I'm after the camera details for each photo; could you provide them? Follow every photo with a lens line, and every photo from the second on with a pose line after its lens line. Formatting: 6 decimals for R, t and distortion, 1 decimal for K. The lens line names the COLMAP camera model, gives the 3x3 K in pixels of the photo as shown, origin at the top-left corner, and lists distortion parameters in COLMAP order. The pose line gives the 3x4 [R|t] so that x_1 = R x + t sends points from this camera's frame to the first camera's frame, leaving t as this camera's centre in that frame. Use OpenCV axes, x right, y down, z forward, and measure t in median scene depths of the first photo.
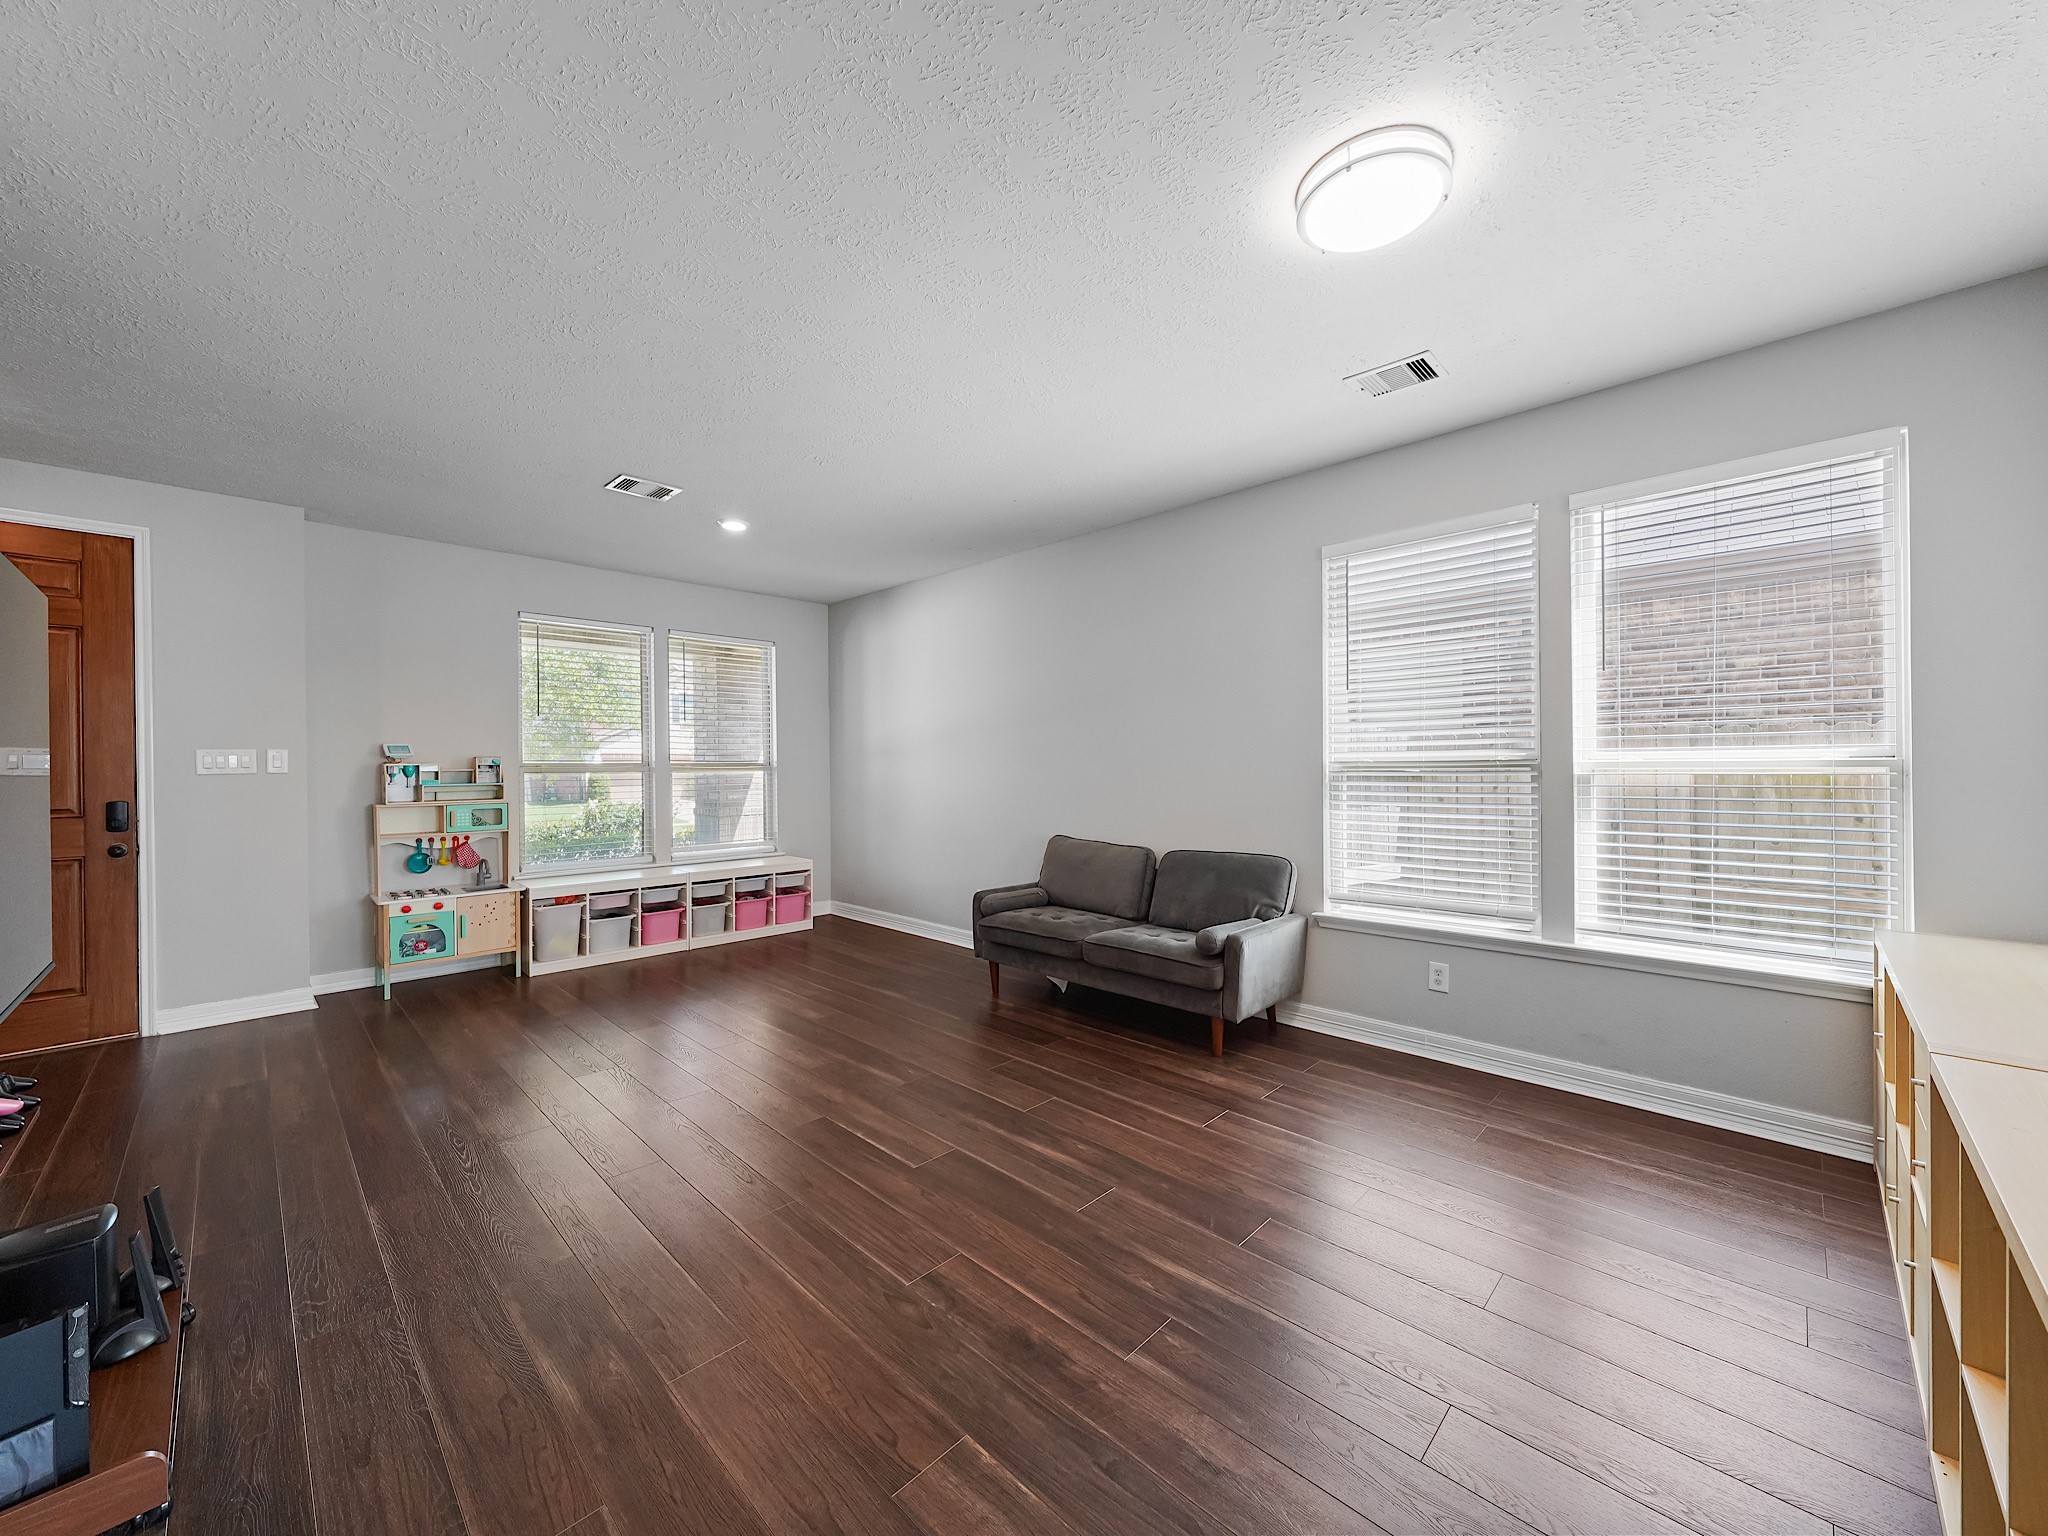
lens RADIAL K [[783.1, 0, 1014.0], [0, 783.1, 776.0], [0, 0, 1]] dist [0.001519, -0.000893]
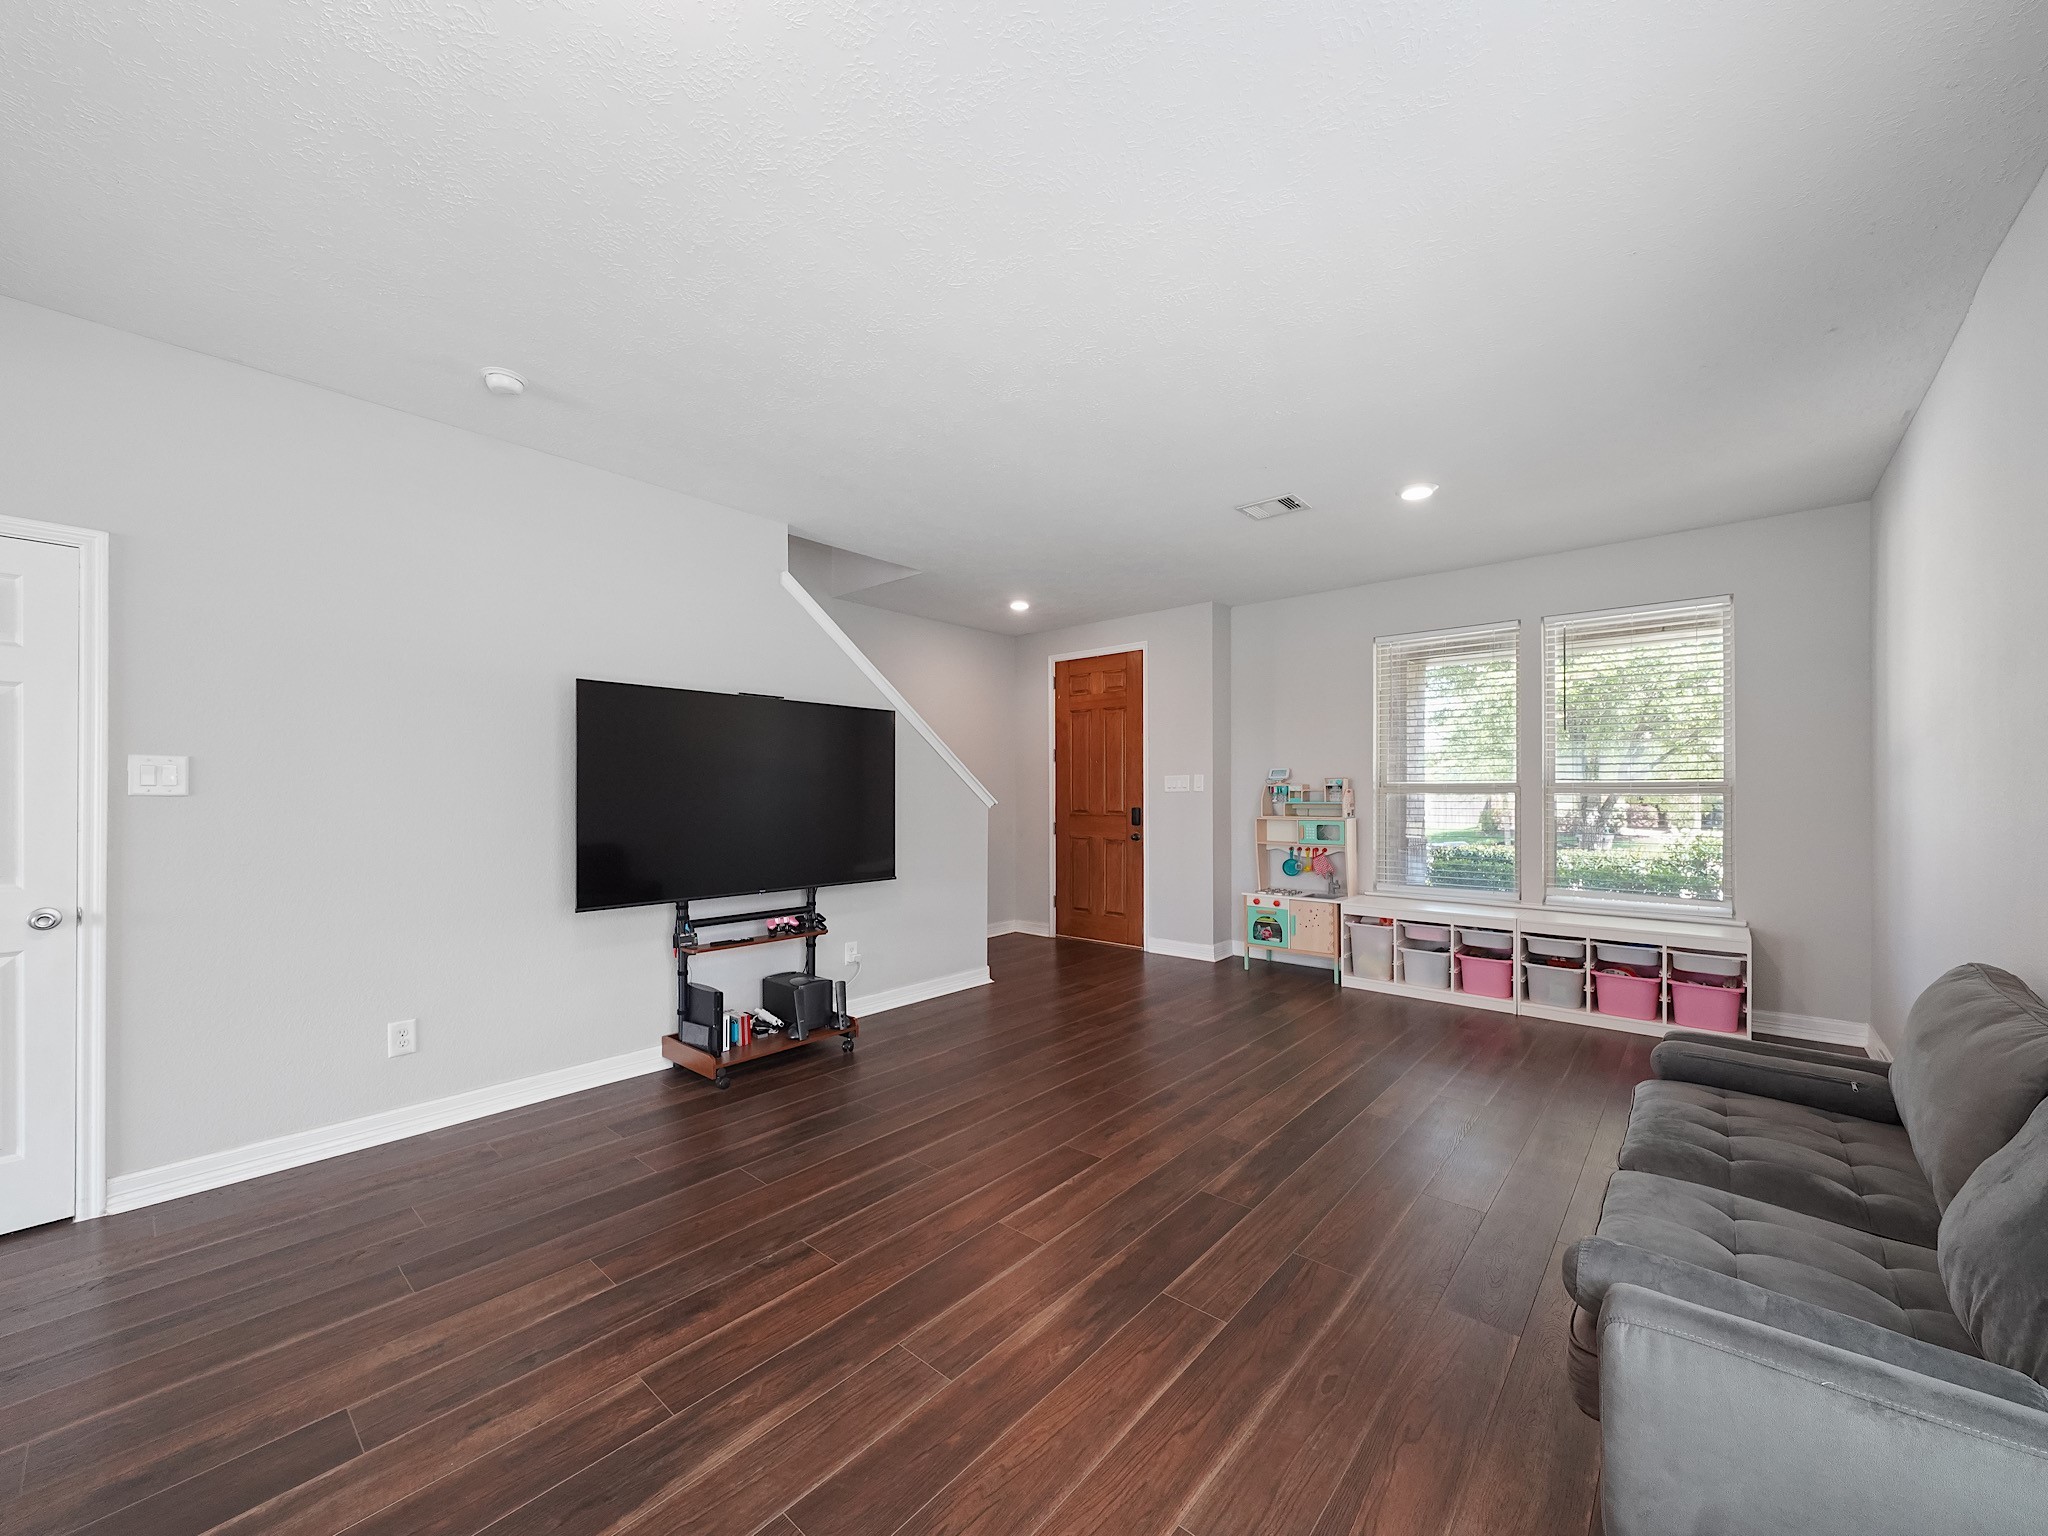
lens RADIAL K [[783.1, 0, 1005.2], [0, 783.1, 782.2], [0, 0, 1]] dist [0.001519, -0.000893]
pose [[0.064628, -0.004696, -0.997898, 0.438509], [-0.011882, 0.999914, -0.005475, -0.008078], [0.997839, 0.012211, 0.064566, 0.516719]]
